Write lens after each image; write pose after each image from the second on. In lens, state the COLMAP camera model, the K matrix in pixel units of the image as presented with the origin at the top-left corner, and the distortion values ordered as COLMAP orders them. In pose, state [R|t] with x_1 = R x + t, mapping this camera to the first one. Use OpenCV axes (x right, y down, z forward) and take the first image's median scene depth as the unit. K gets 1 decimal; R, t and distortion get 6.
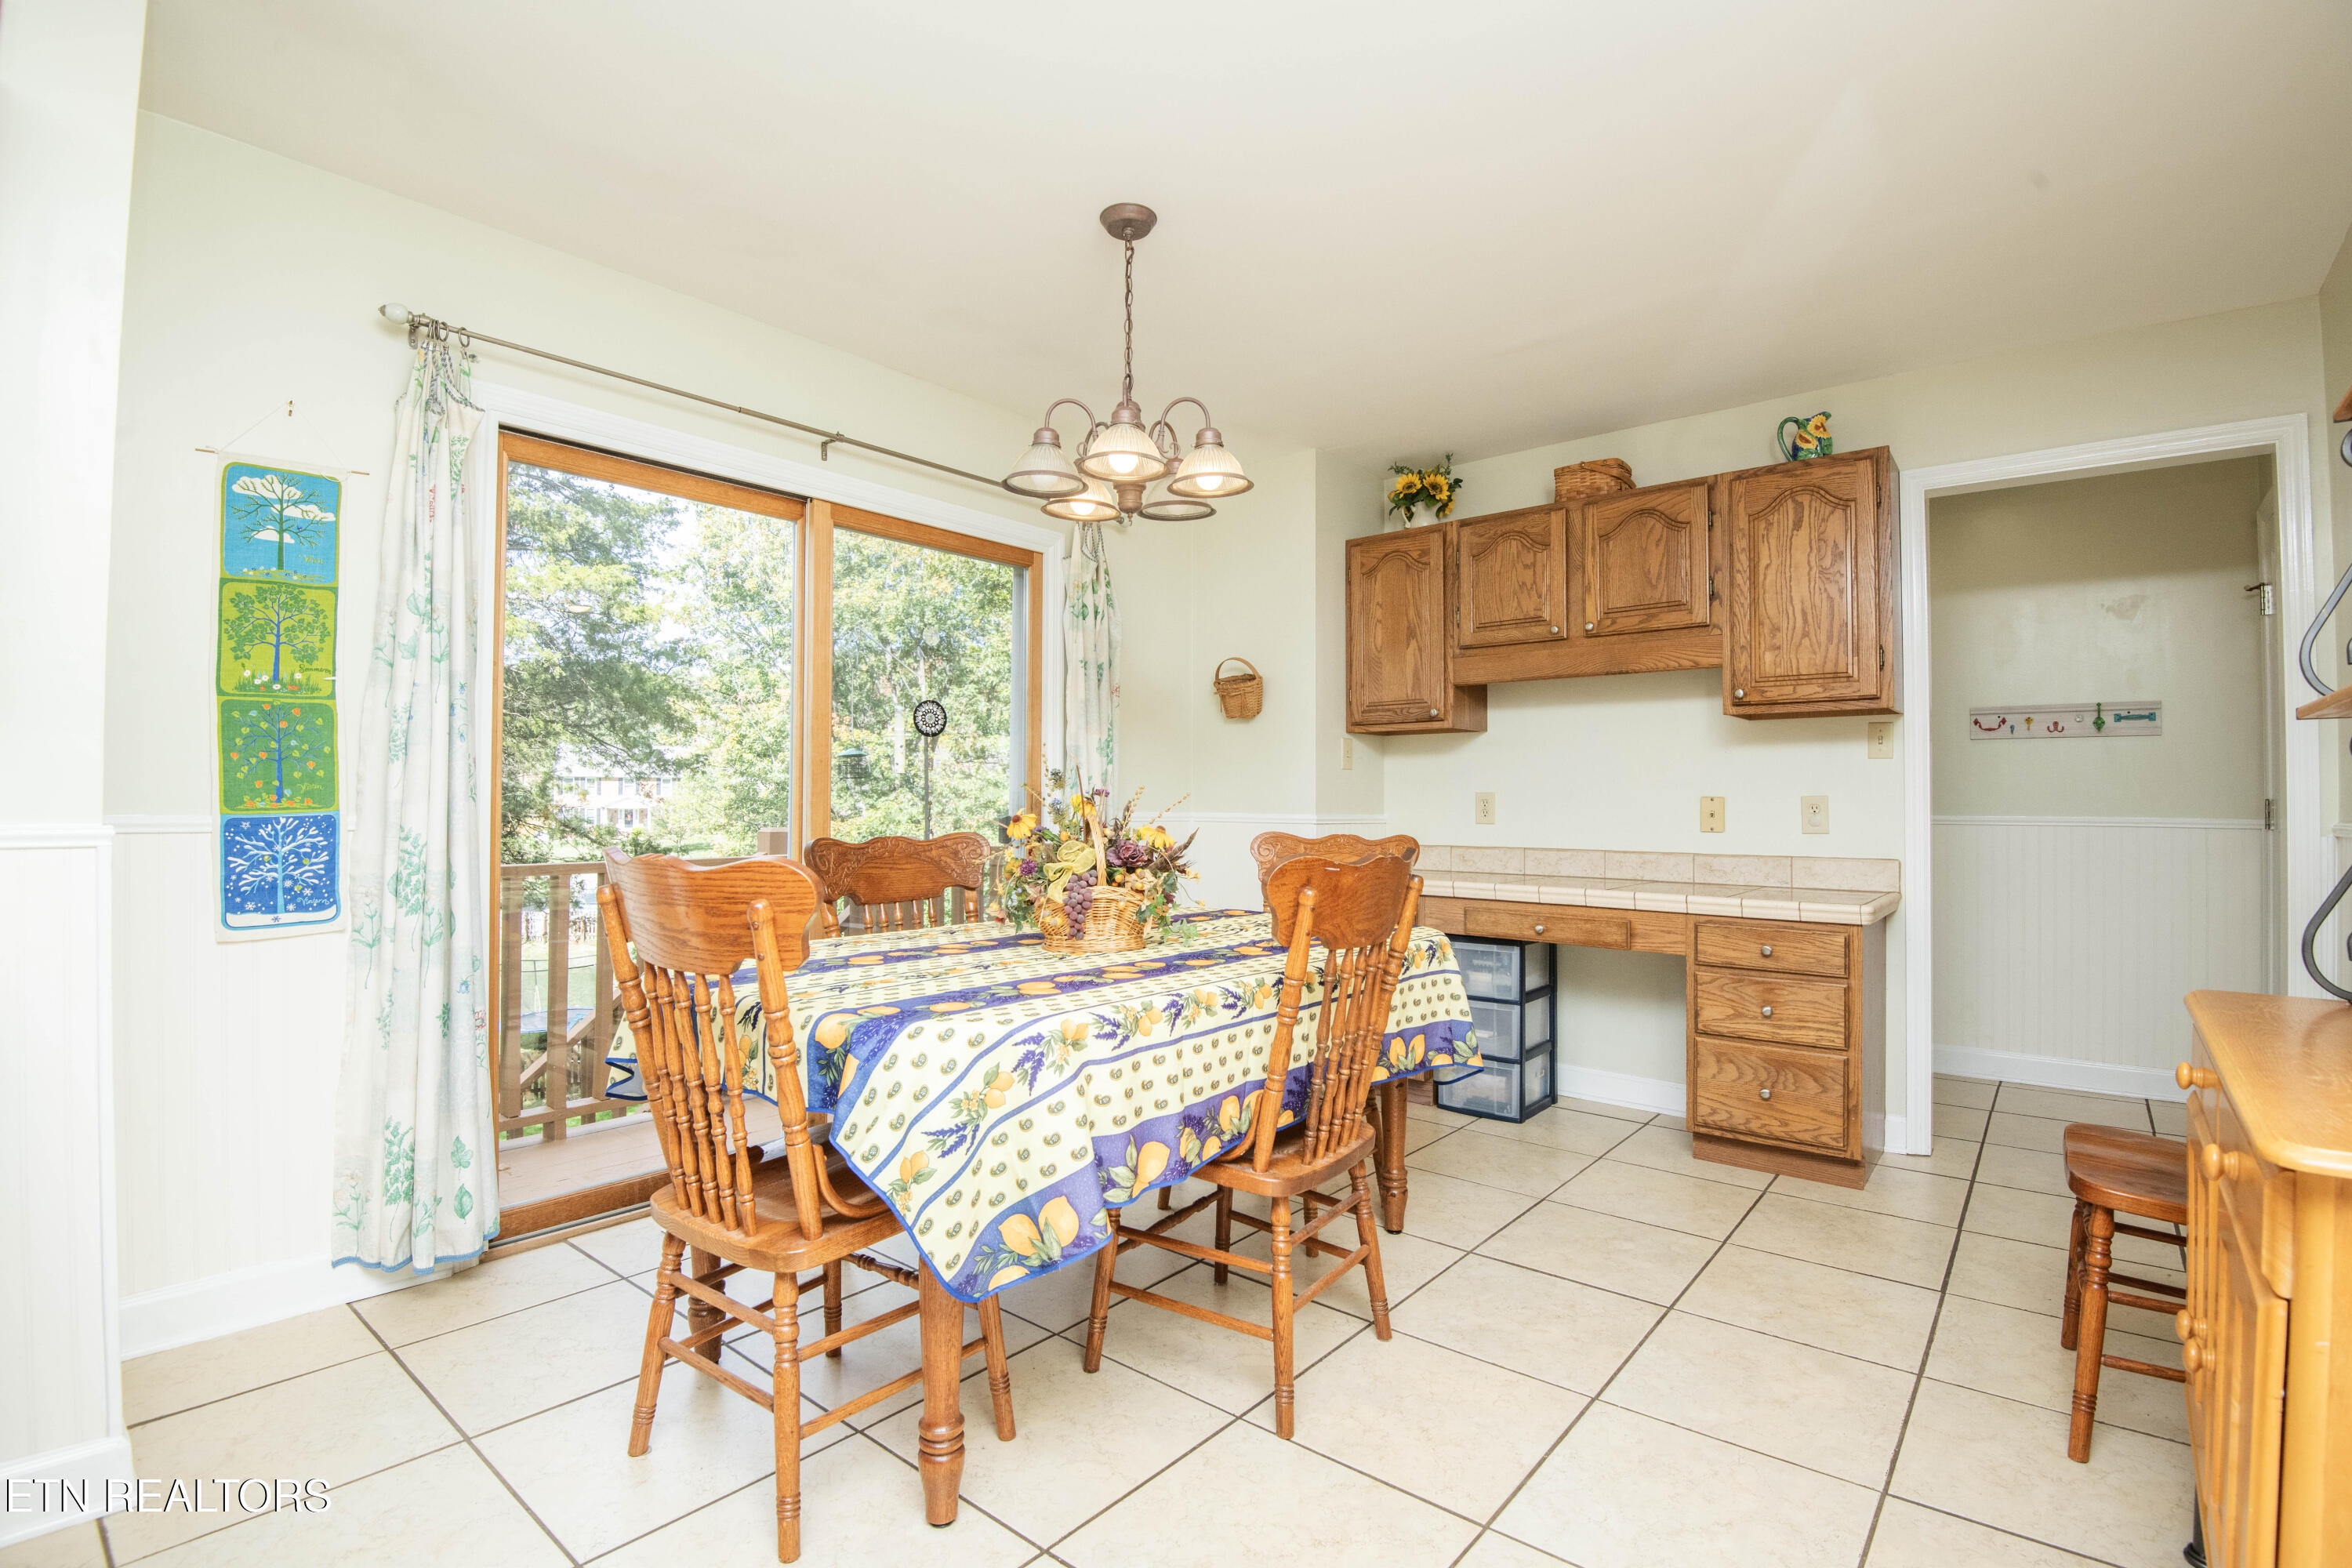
lens RADIAL K [[1083.2, 0, 1165.2], [0, 1083.2, 782.2], [0, 0, 1]] dist [-0.033440, -0.008462]
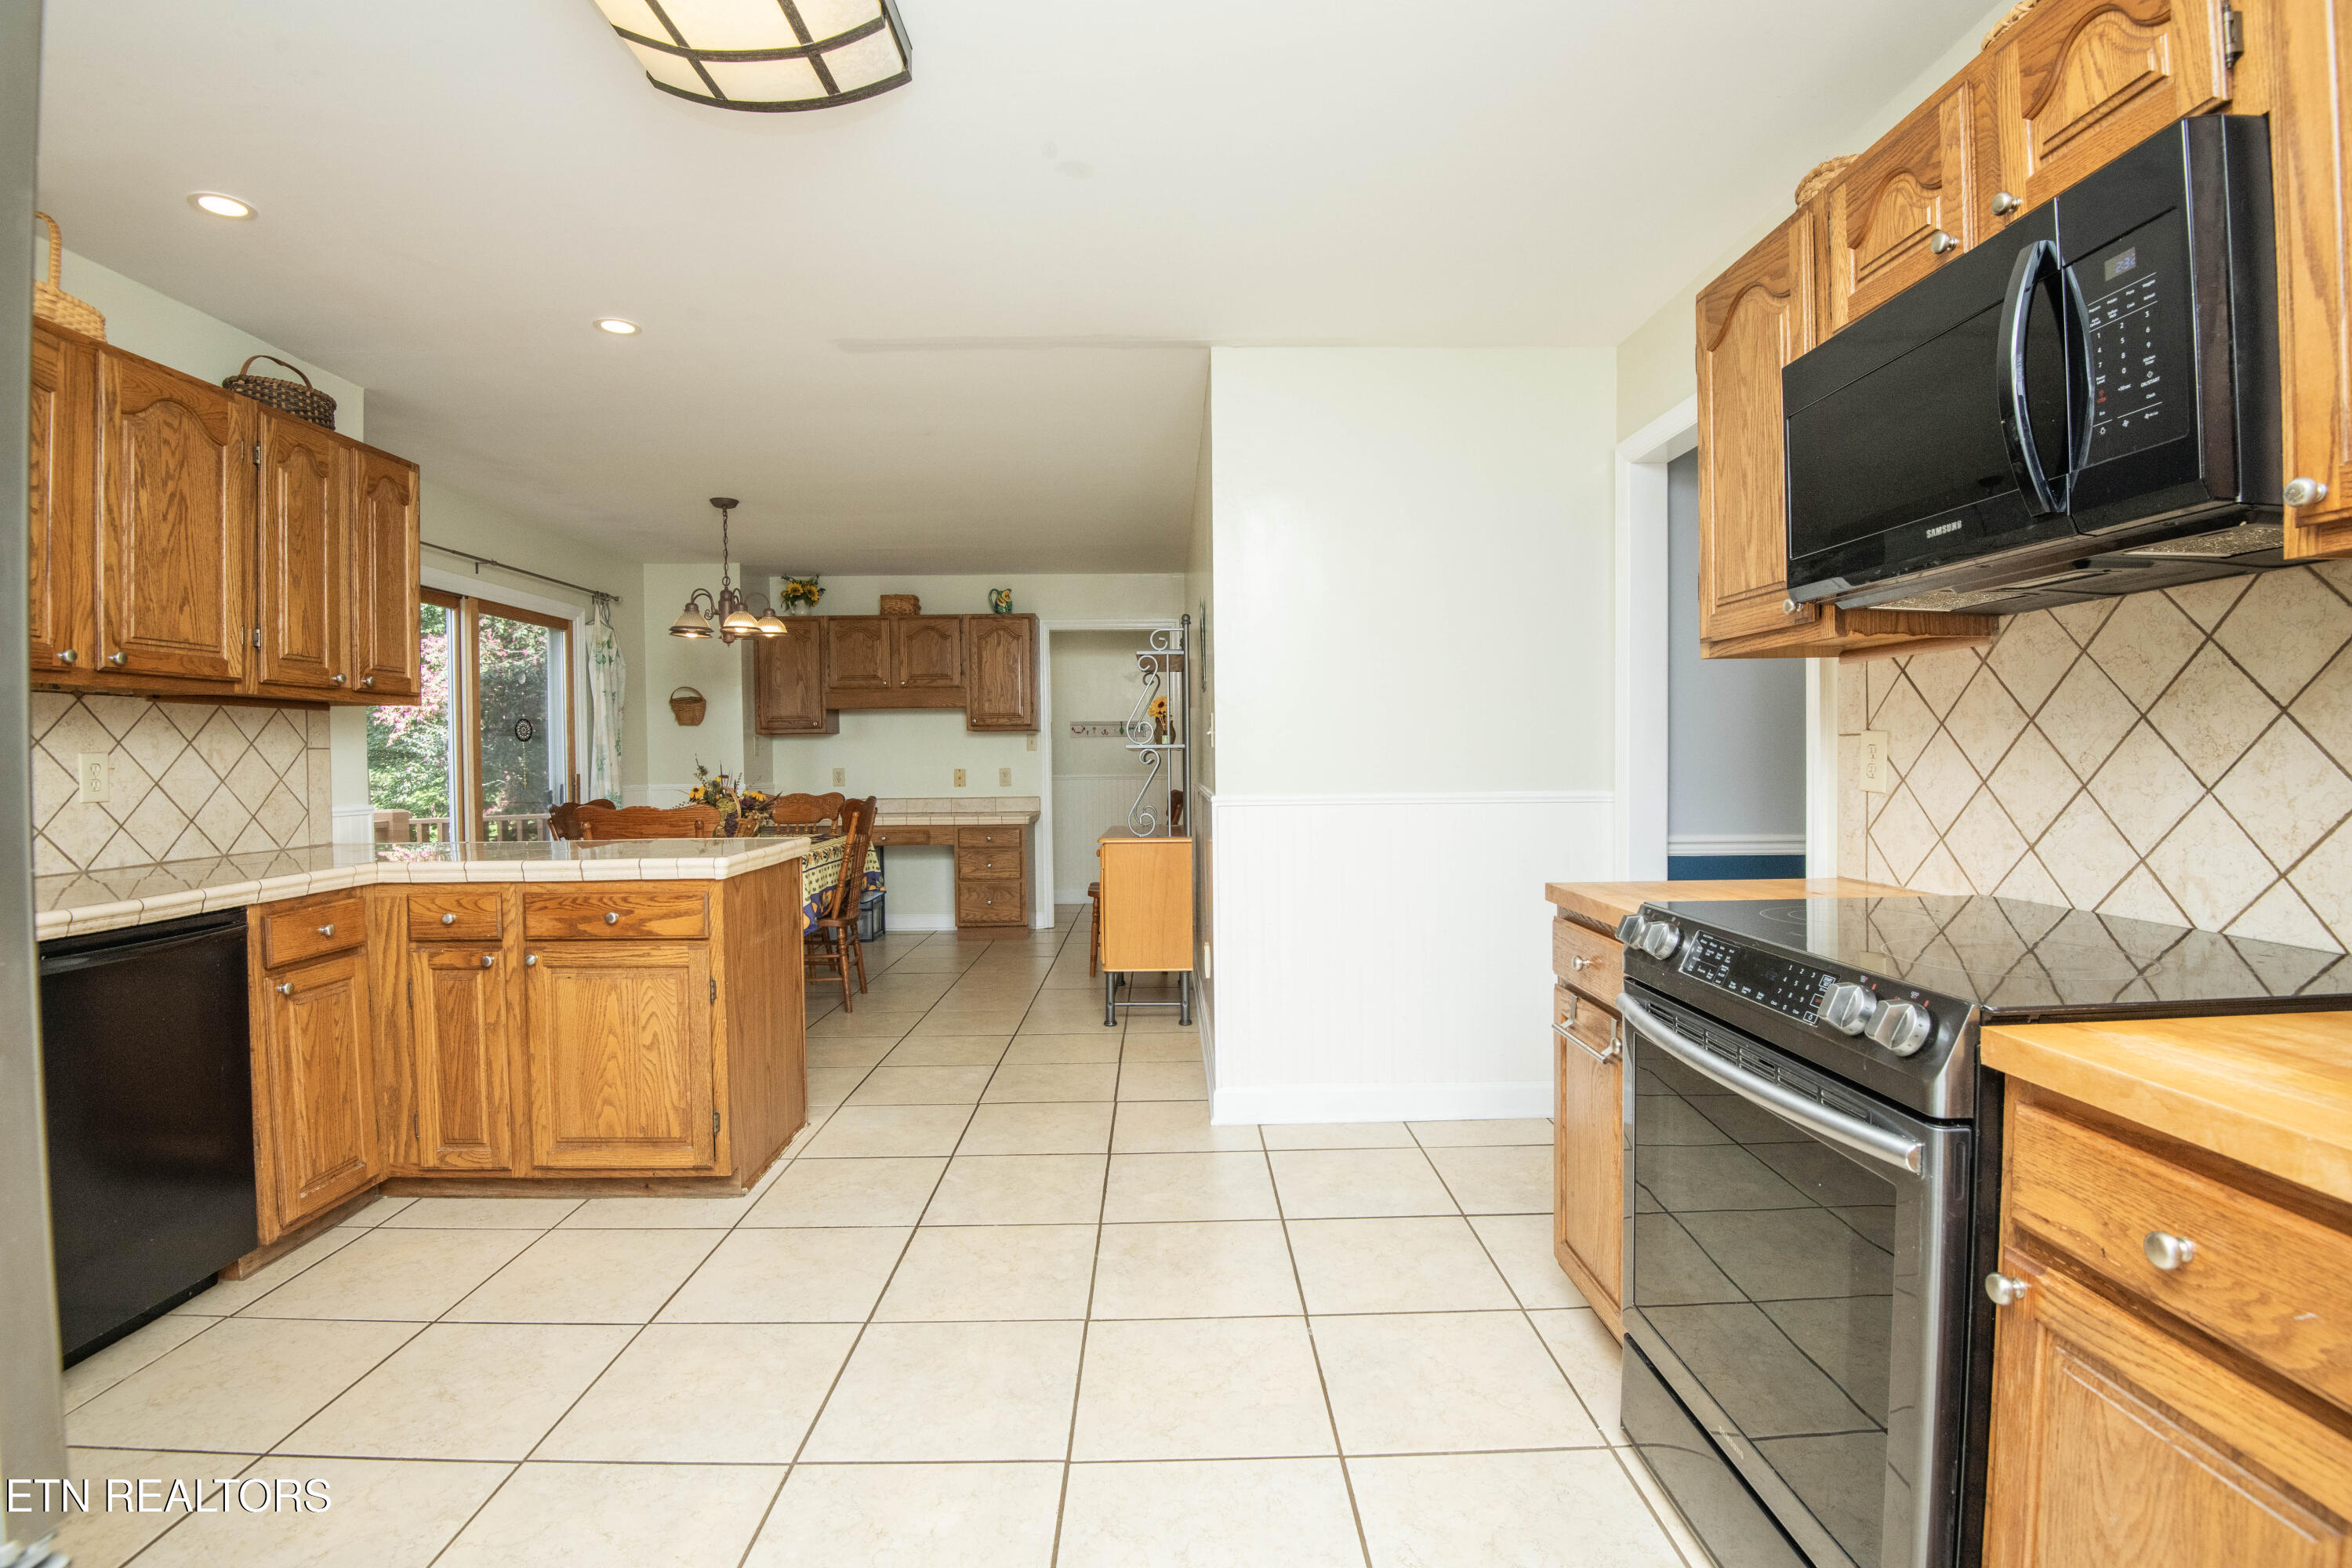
lens RADIAL K [[1083.2, 0, 1173.5], [0, 1083.2, 771.8], [0, 0, 1]] dist [-0.033440, -0.008462]
pose [[0.751522, -0.025066, 0.659232, -0.552236], [0.006940, 0.999523, 0.030092, -0.041789], [-0.659672, -0.018040, 0.751337, -0.826137]]
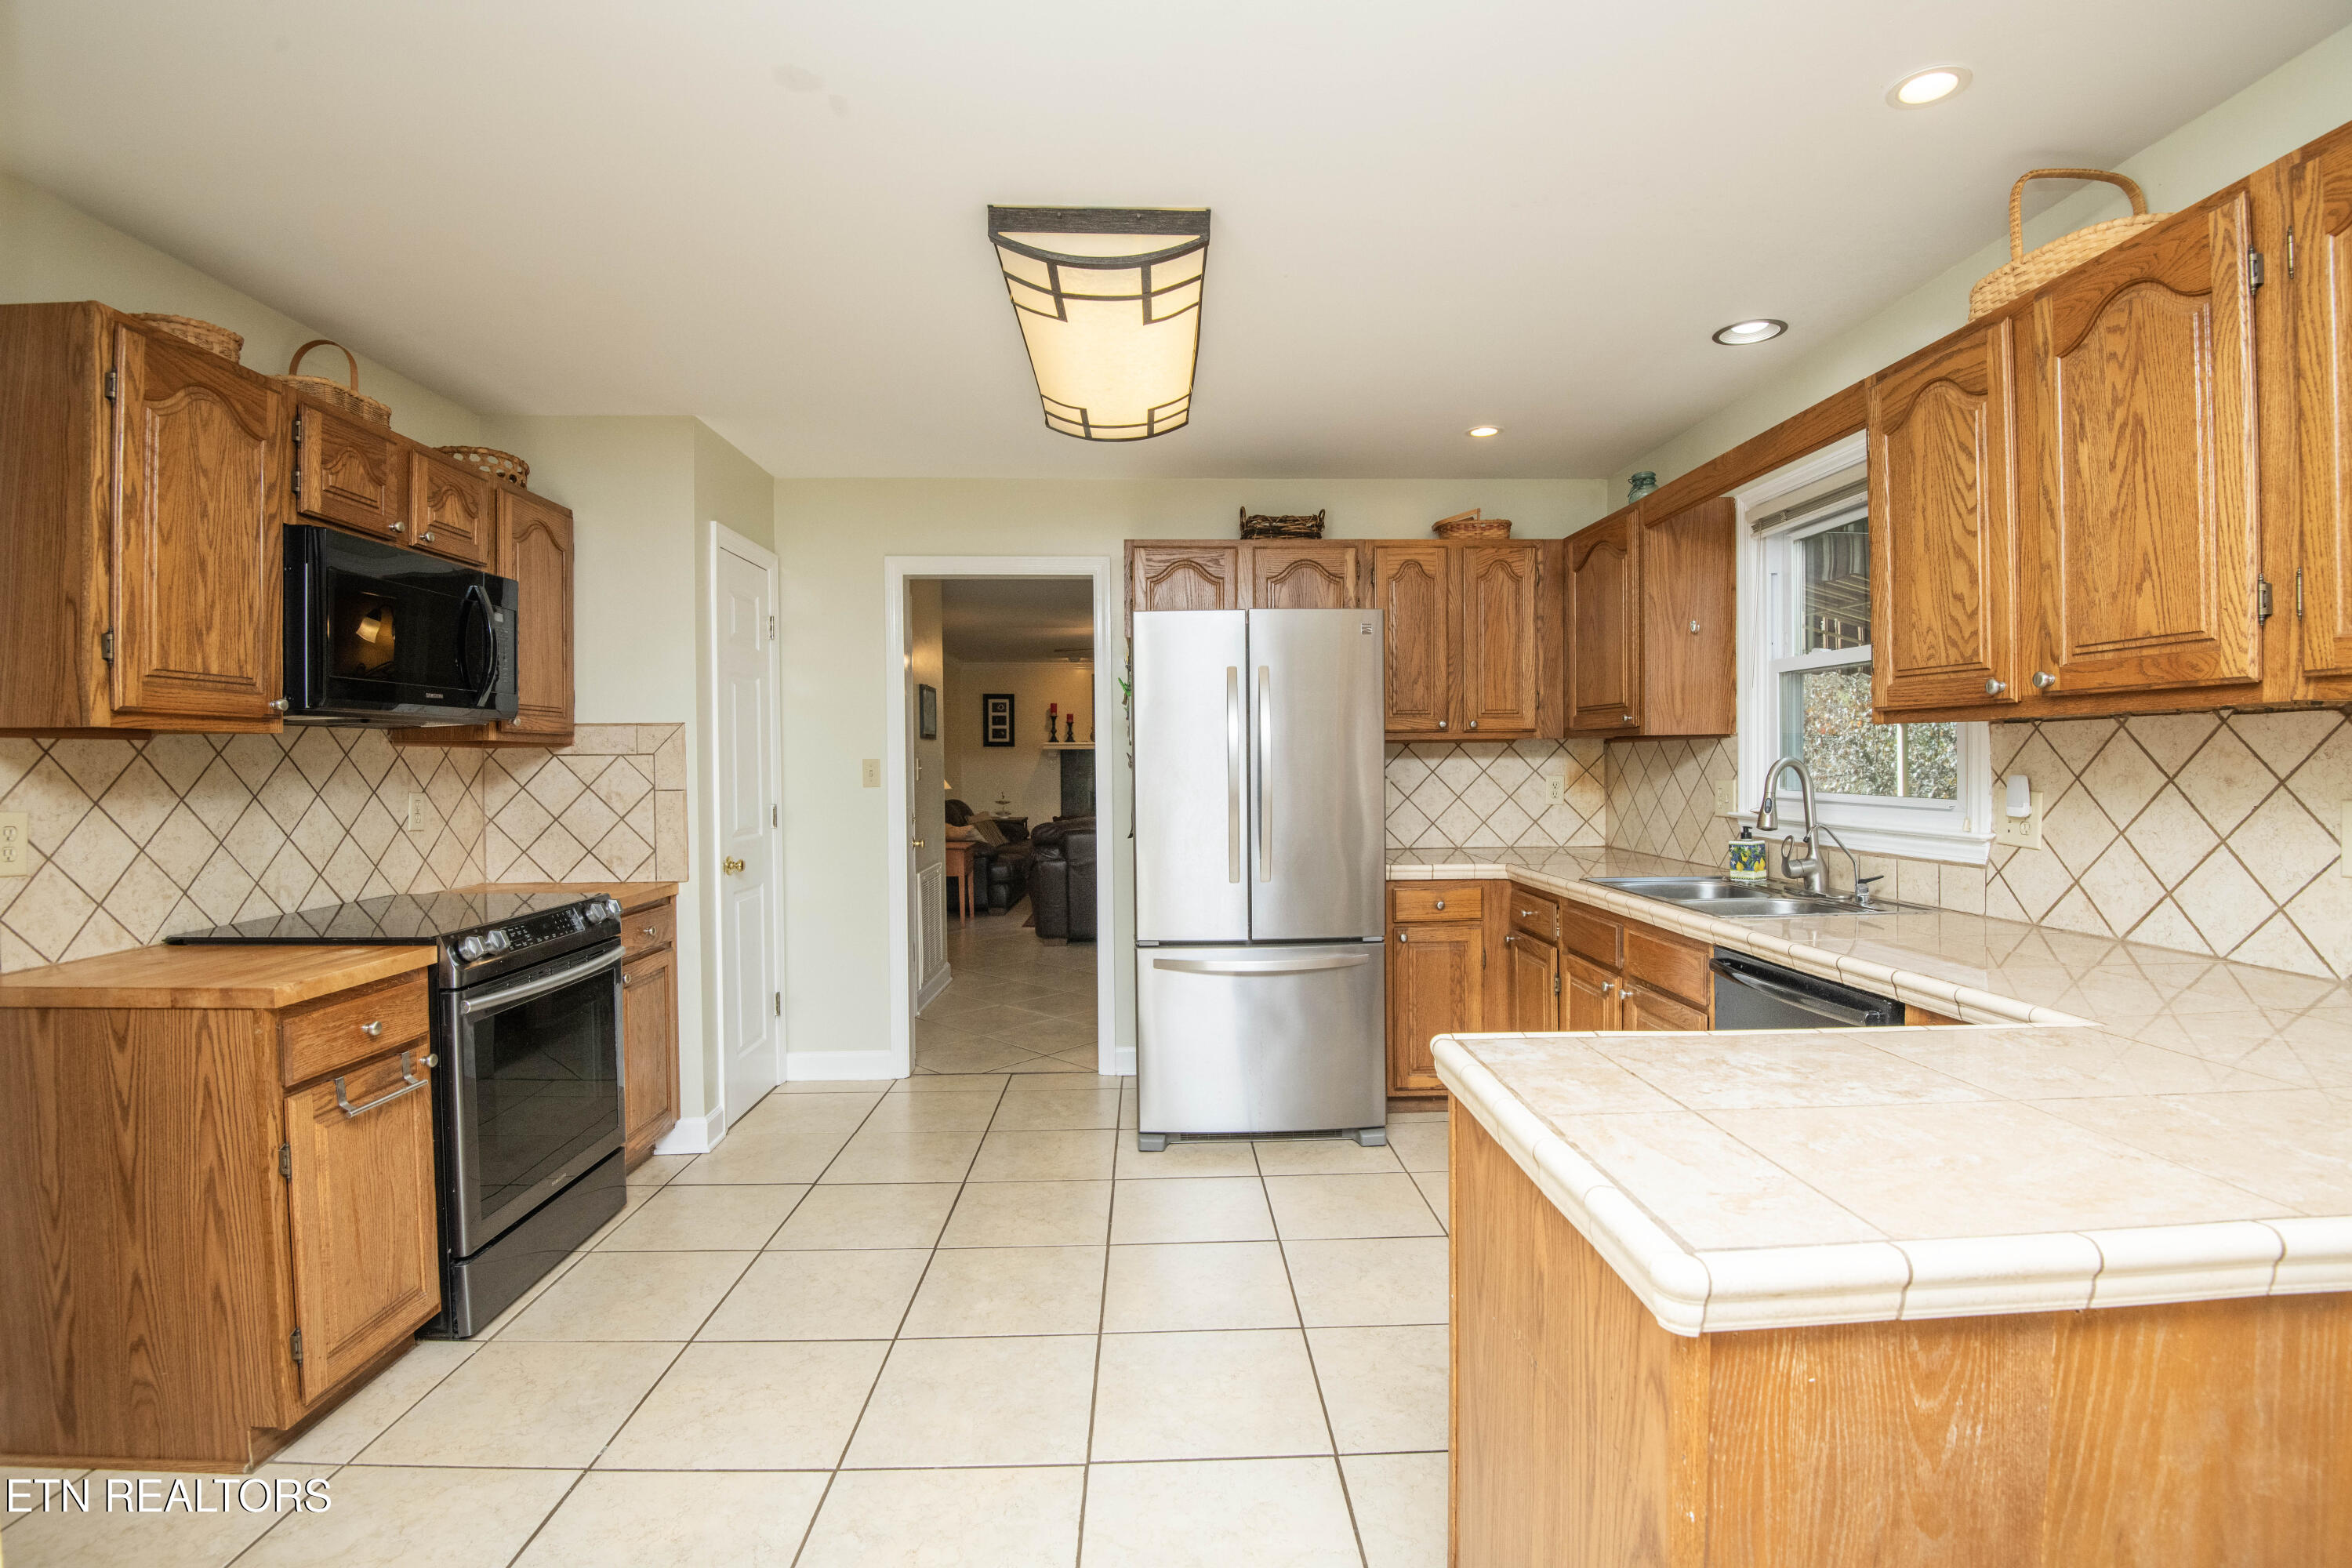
lens RADIAL K [[1083.2, 0, 1179.6], [0, 1083.2, 775.8], [0, 0, 1]] dist [-0.033440, -0.008462]
pose [[-0.738103, 0.007217, -0.674649, 0.712702], [0.011870, 0.999927, -0.002290, -0.068838], [0.674583, -0.009698, -0.738135, 1.332287]]
